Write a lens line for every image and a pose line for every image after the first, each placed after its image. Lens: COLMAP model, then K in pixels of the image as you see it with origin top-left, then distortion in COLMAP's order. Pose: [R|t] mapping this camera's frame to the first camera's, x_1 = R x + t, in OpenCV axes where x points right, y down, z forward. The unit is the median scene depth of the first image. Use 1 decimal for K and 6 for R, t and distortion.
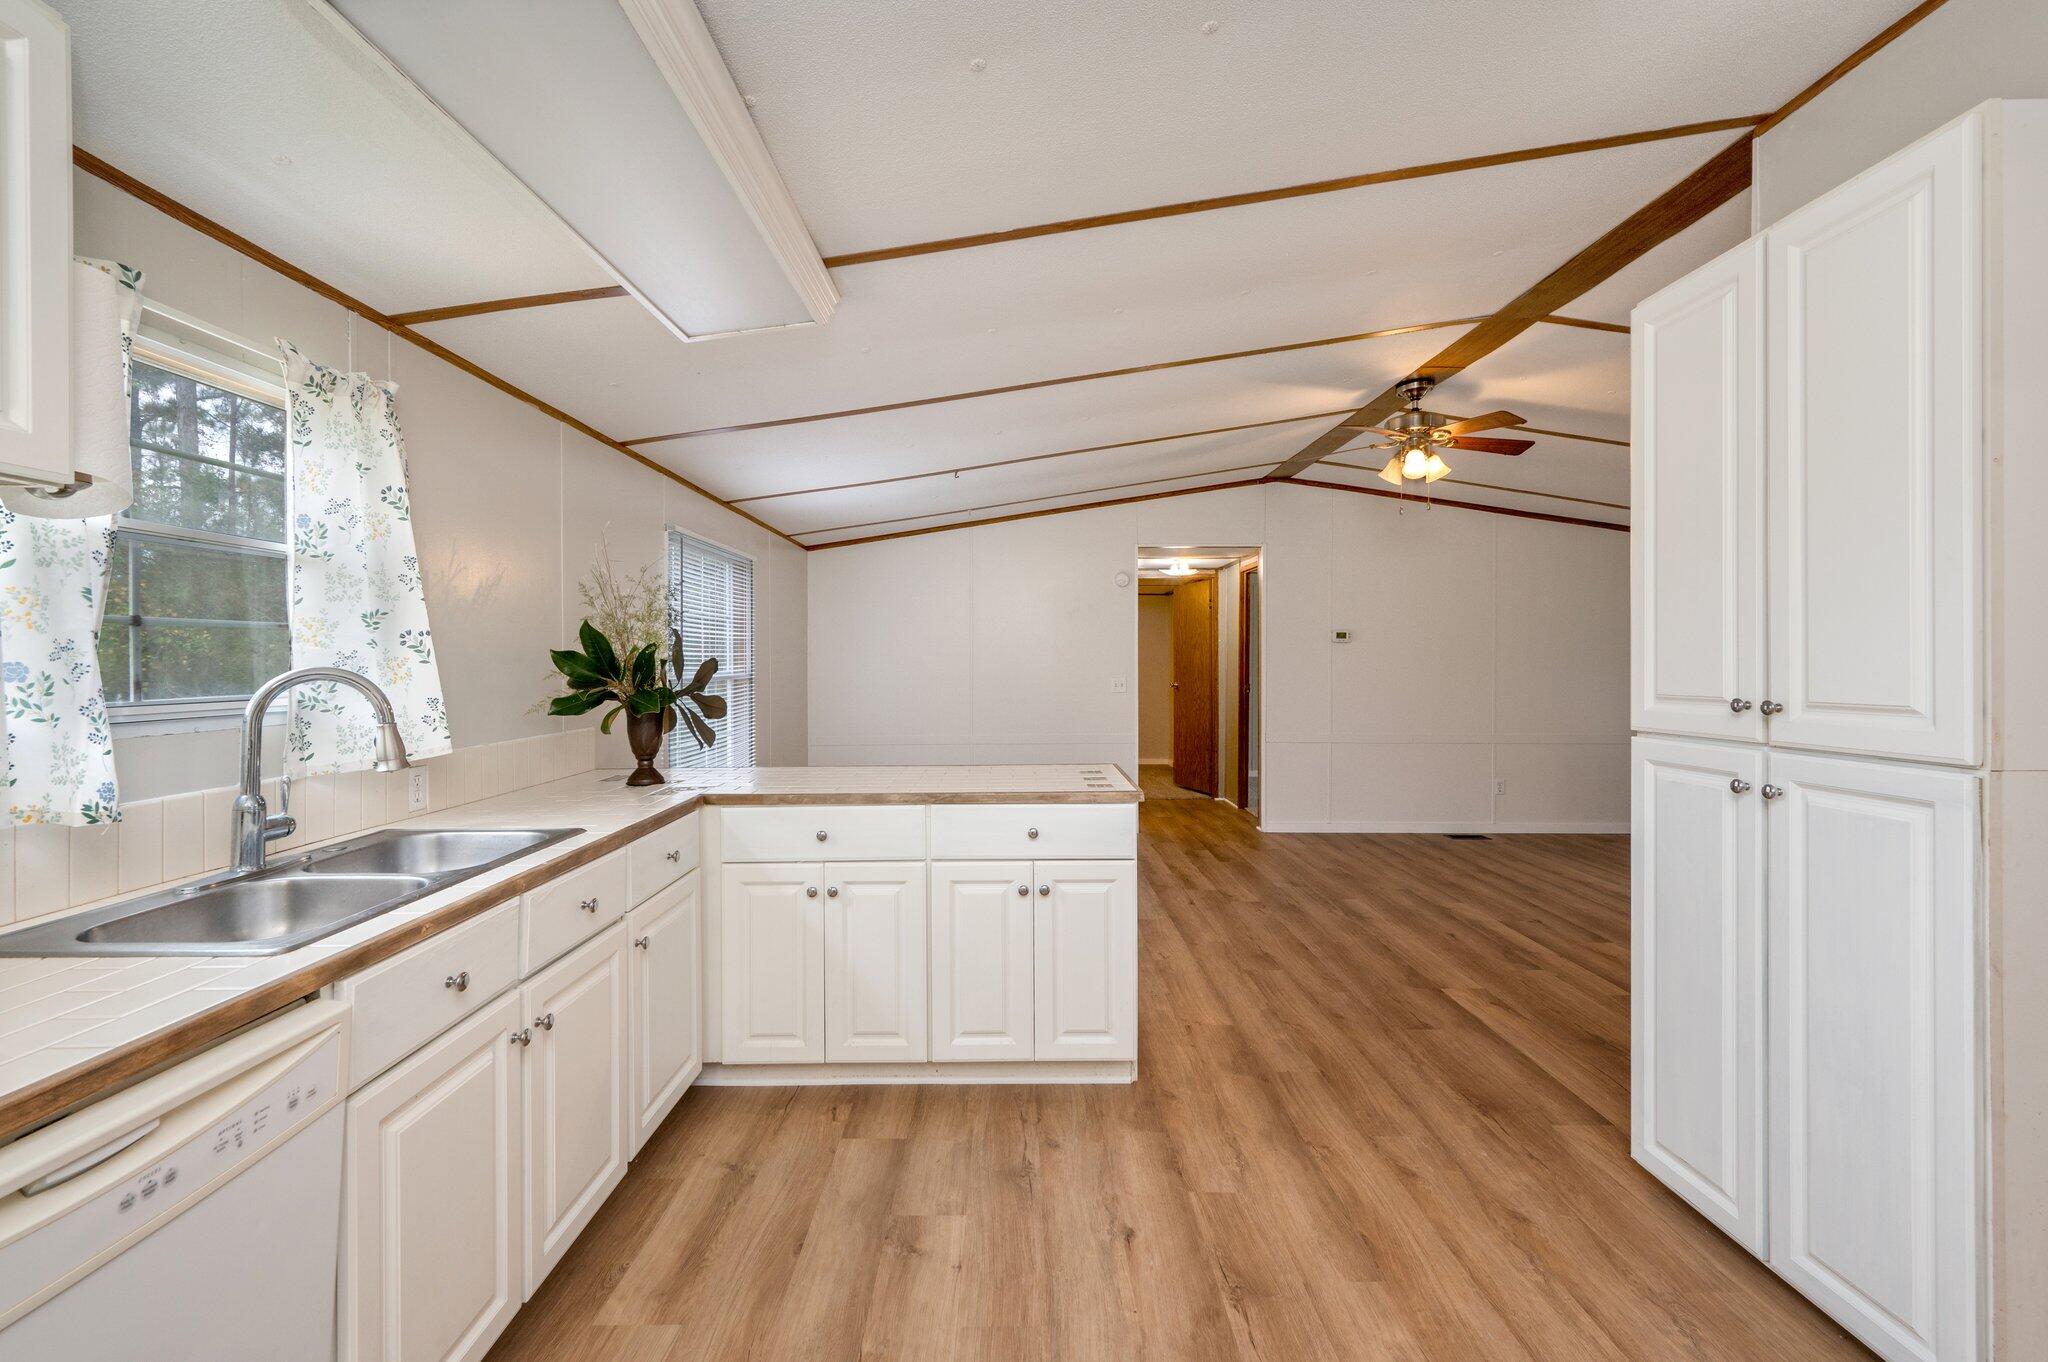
lens RADIAL K [[853.5, 0, 1015.0], [0, 853.5, 673.8], [0, 0, 1]] dist [-0.000199, 0.000270]
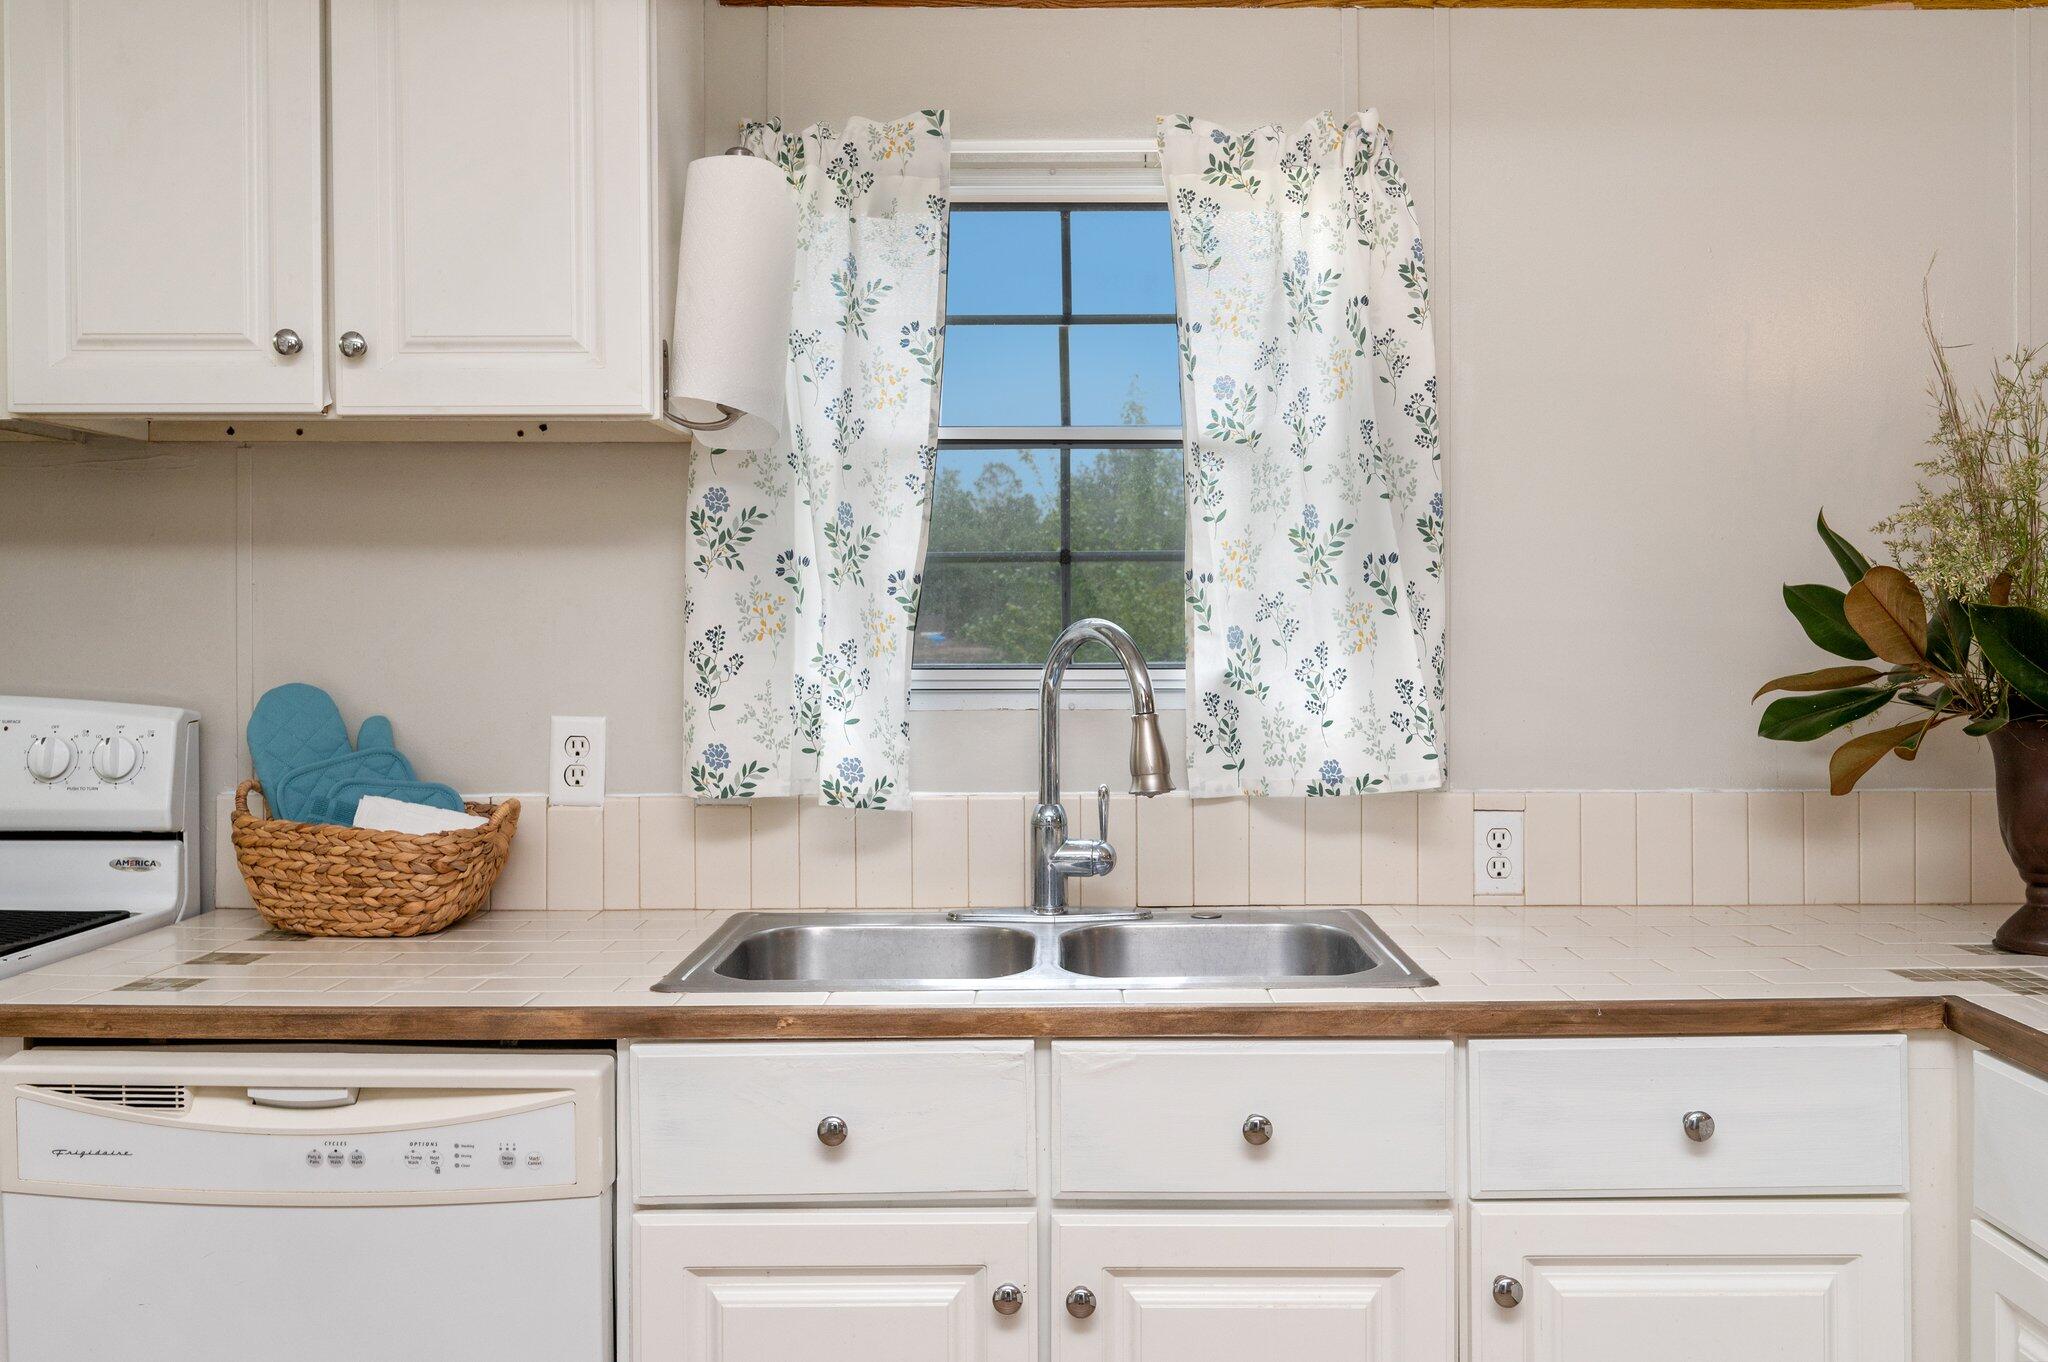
lens RADIAL K [[1787.9, 0, 1080.6], [0, 1787.9, 638.9], [0, 0, 1]] dist [-0.010069, 0.002439]
pose [[-0.002987, 0.014113, -0.999896, 0.464326], [-0.015089, 0.999786, 0.014156, -0.010630], [0.999882, 0.015130, -0.002774, 0.865026]]
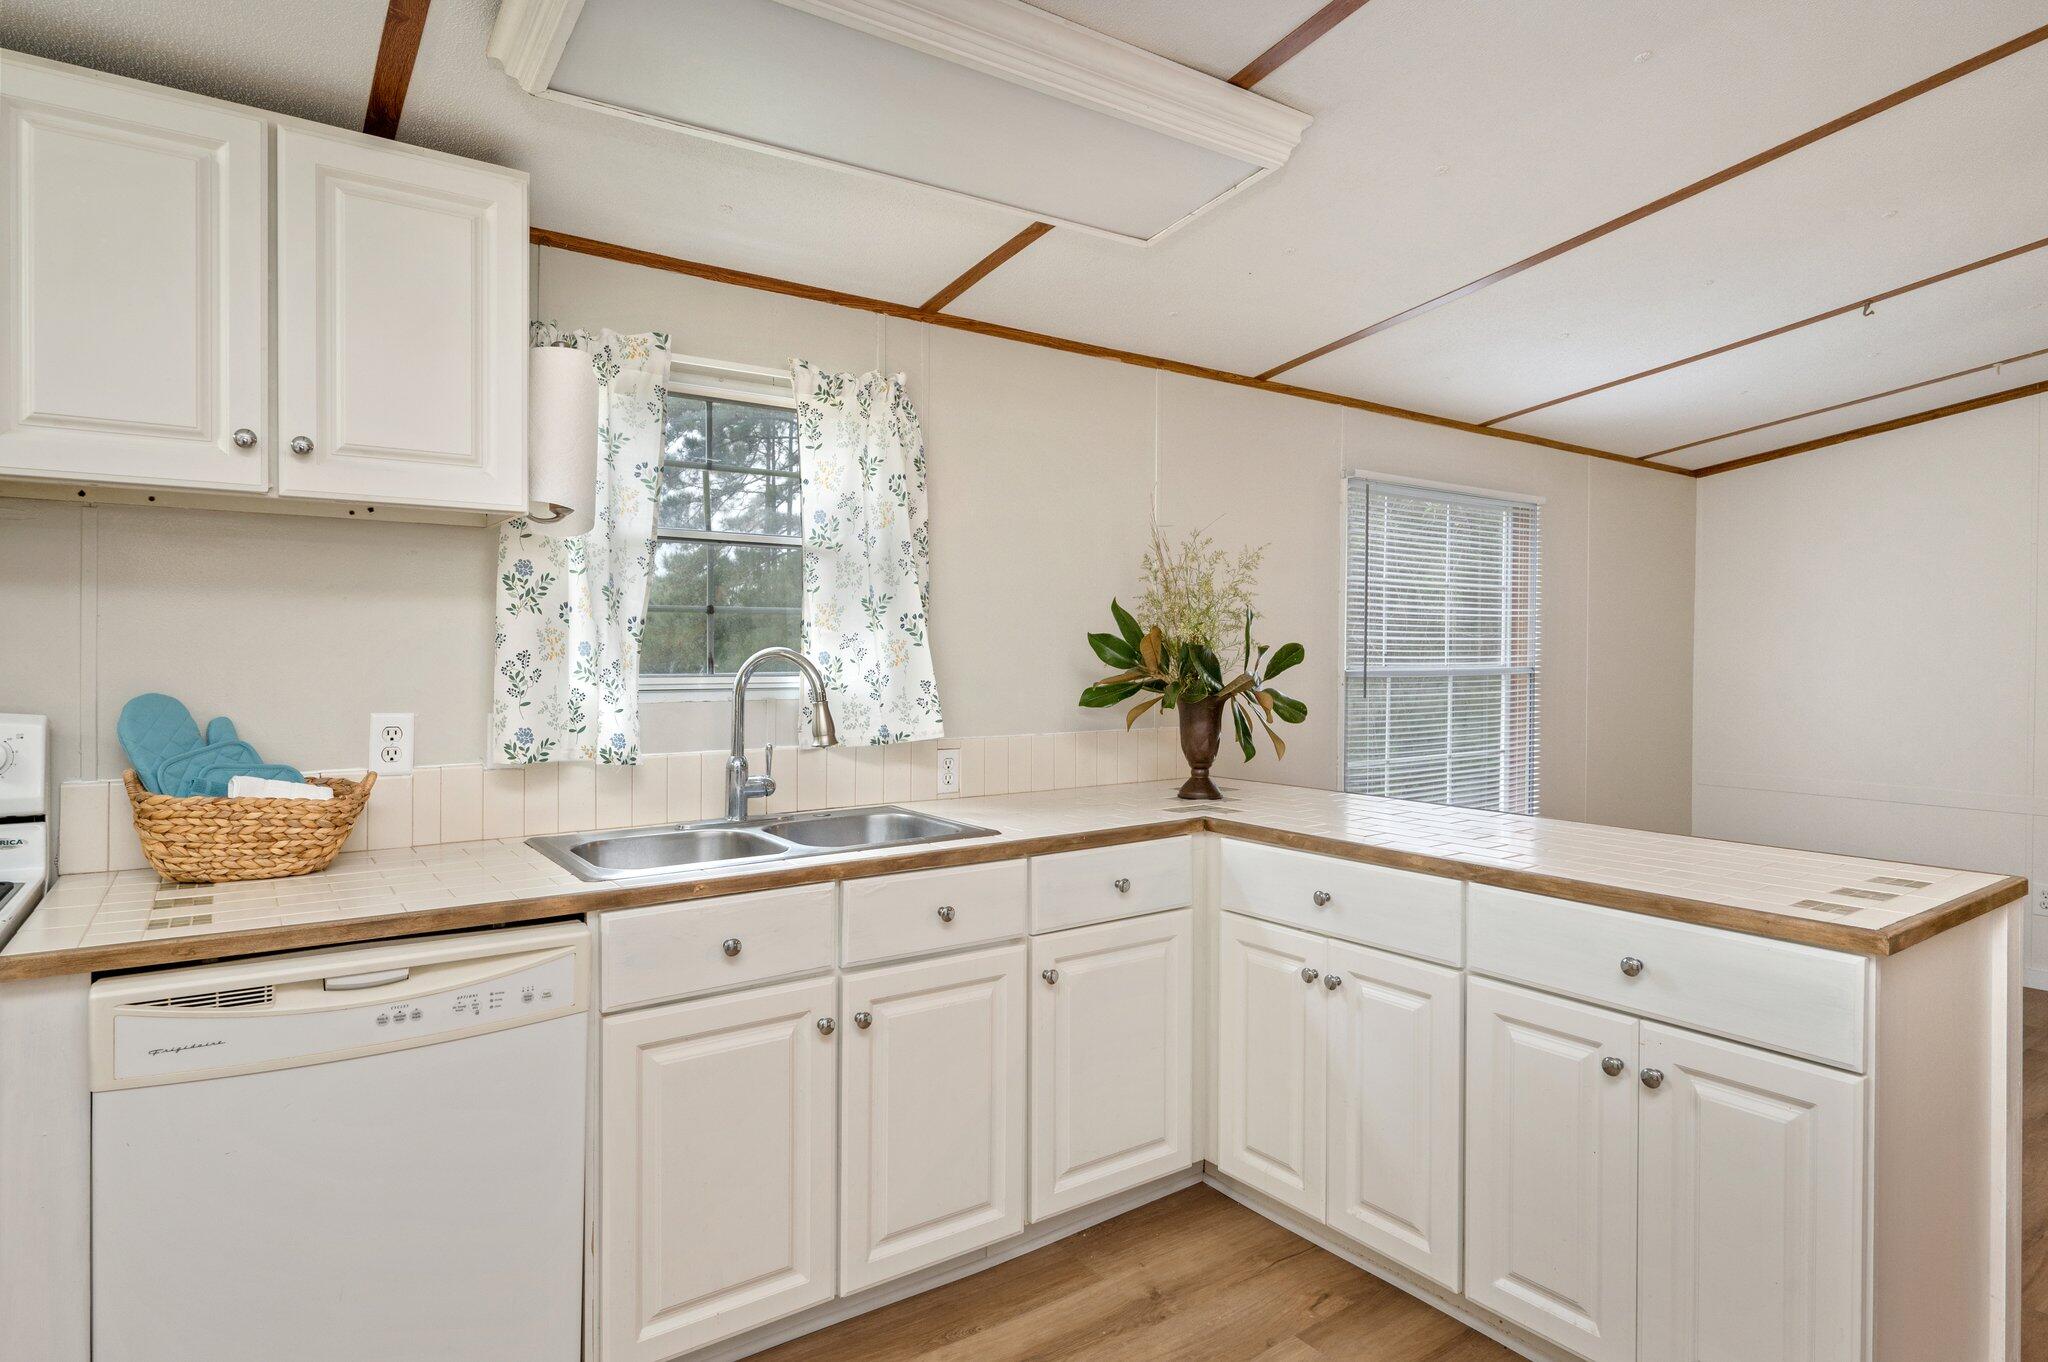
lens RADIAL K [[1124.7, 0, 1033.2], [0, 1124.7, 671.1], [0, 0, 1]] dist [-0.009136, 0.001930]
pose [[0.578024, 0.023945, -0.815669, 0.503258], [-0.021199, 0.999673, 0.014324, -0.004927], [0.815745, 0.009011, 0.578342, 0.367338]]
